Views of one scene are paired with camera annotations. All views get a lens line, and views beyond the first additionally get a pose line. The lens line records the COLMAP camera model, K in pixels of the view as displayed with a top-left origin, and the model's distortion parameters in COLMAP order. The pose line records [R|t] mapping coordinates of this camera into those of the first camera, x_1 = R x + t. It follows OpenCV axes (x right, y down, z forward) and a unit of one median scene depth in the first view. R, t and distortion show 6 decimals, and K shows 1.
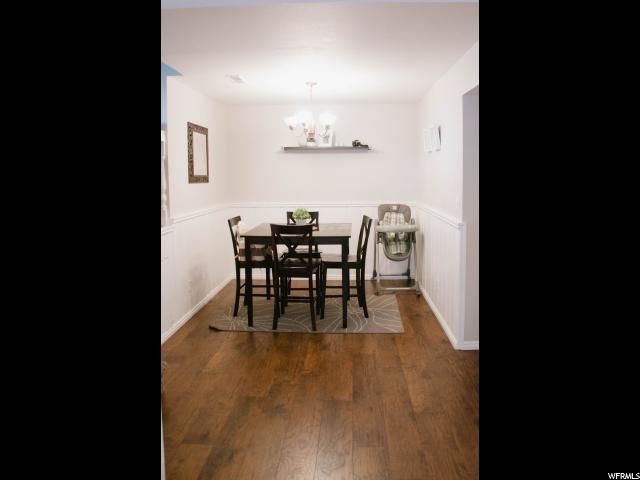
lens RADIAL K [[397.8, 0, 320.0], [0, 397.8, 240.0], [0, 0, 1]] dist [-0.085331, 0.001331]
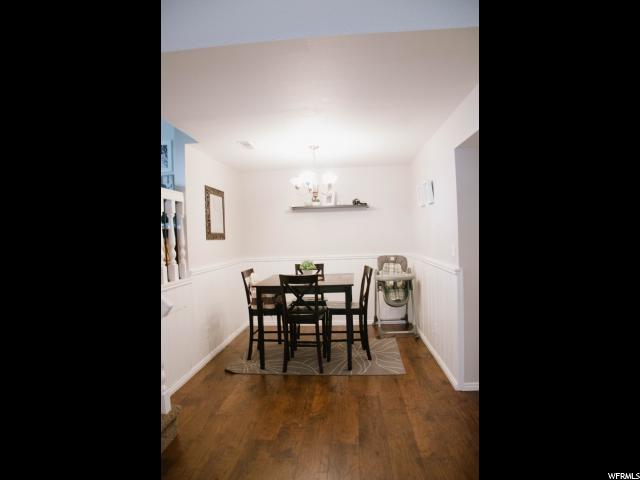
lens RADIAL K [[407.6, 0, 301.8], [0, 407.6, 254.0], [0, 0, 1]] dist [-0.094545, 0.000789]
pose [[0.998654, -0.021211, -0.047333, -0.009030], [0.017467, 0.996789, -0.078149, -0.009056], [0.048838, 0.077218, 0.995817, -0.125038]]
